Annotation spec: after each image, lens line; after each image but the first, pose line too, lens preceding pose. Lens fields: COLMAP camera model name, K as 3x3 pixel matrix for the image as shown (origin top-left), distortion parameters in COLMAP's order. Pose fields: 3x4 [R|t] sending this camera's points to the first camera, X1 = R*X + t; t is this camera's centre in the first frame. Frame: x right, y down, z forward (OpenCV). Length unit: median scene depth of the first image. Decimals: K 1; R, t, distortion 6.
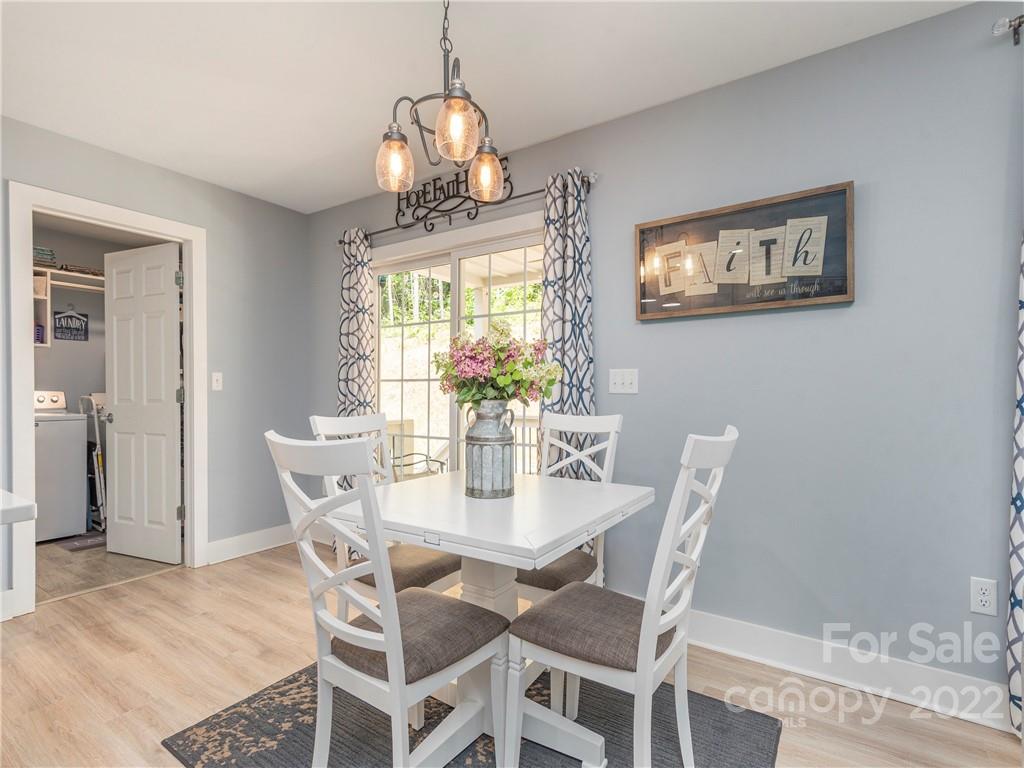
lens RADIAL K [[516.4, 0, 512.6], [0, 516.4, 393.9], [0, 0, 1]] dist [0.004275, 0.003101]
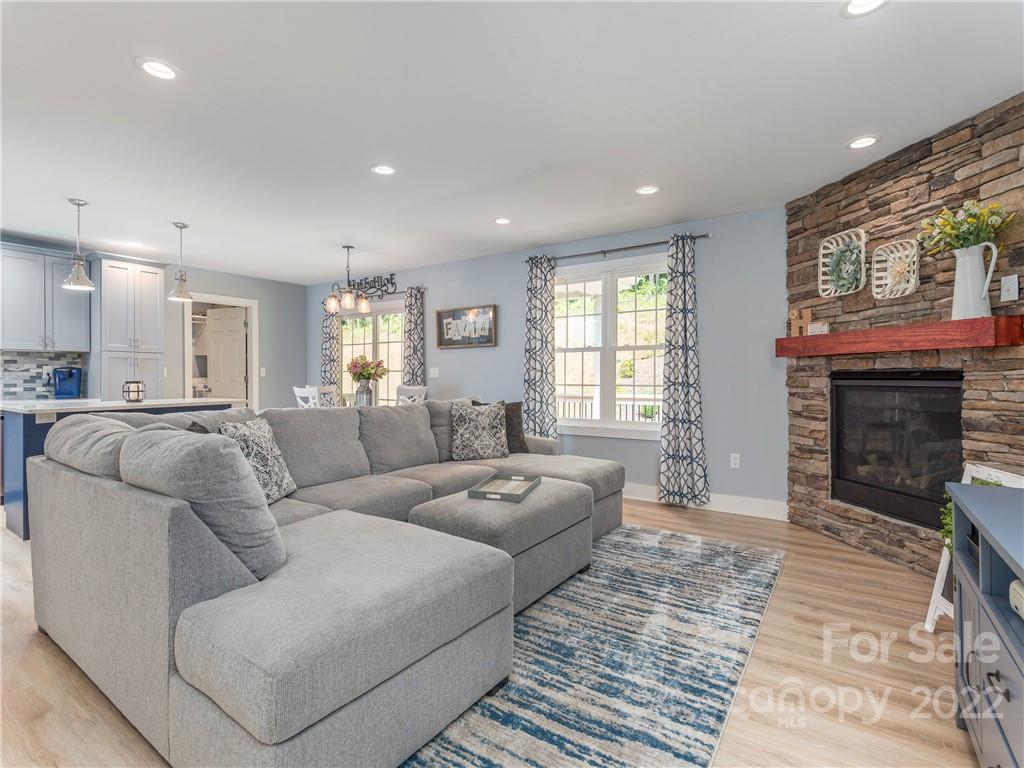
lens RADIAL K [[516.4, 0, 520.5], [0, 516.4, 378.2], [0, 0, 1]] dist [0.004275, 0.003101]
pose [[0.999979, 0.000556, 0.006399, 0.550393], [-0.000554, 1.000000, -0.000243, 0.000980], [-0.006399, 0.000240, 0.999979, -1.318395]]
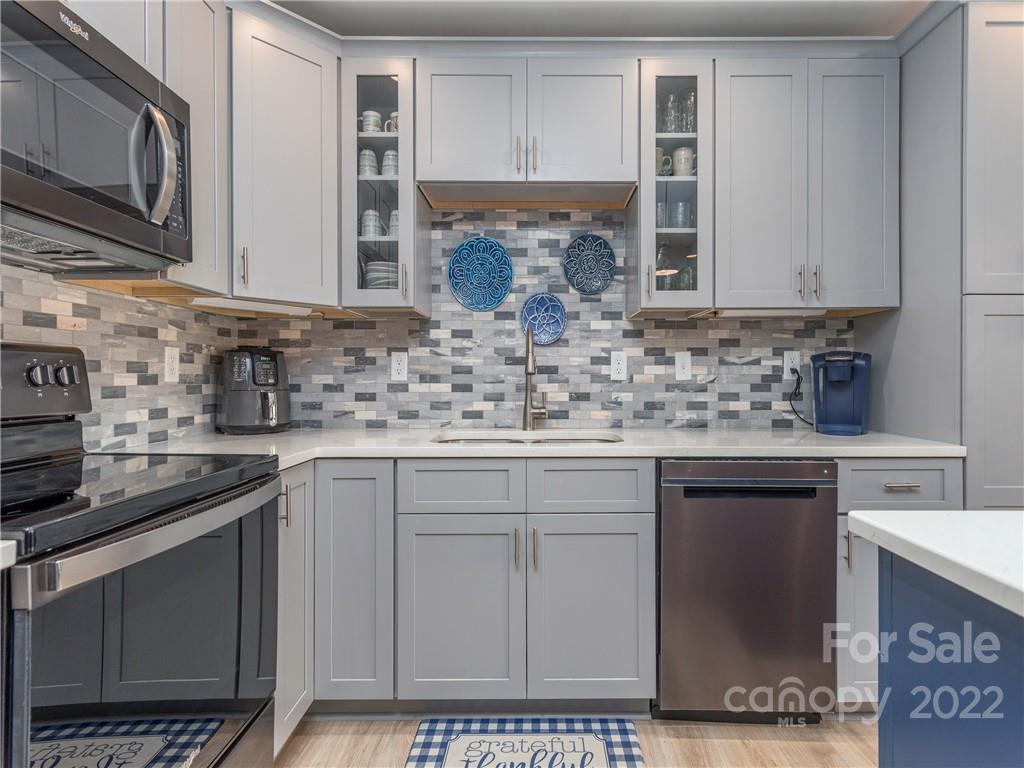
lens RADIAL K [[516.4, 0, 534.5], [0, 516.4, 381.5], [0, 0, 1]] dist [0.004275, 0.003101]
pose [[0.583409, 0.010325, -0.812113, -0.740161], [-0.001161, 0.999929, 0.011879, -0.005391], [0.812178, -0.005988, 0.583379, -0.202724]]
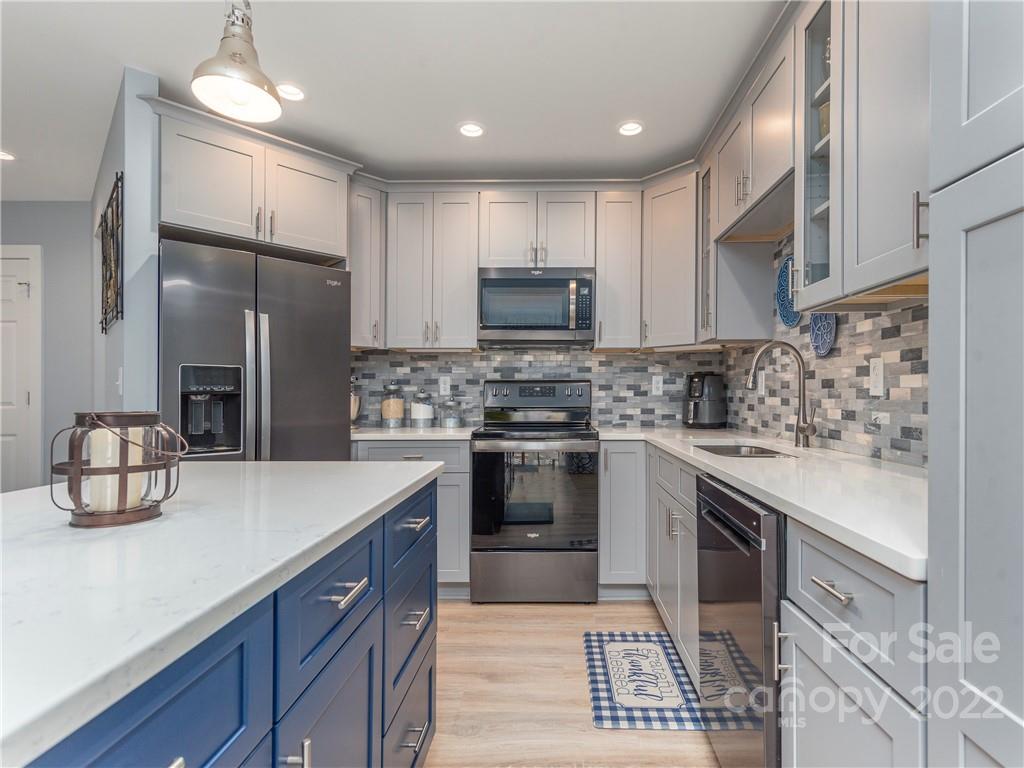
lens RADIAL K [[516.4, 0, 530.0], [0, 516.4, 390.5], [0, 0, 1]] dist [0.004275, 0.003101]
pose [[-0.842553, 0.006184, -0.538577, -0.643698], [0.008564, 0.999961, -0.001915, -0.006441], [0.538545, -0.006226, -0.842574, 0.643260]]
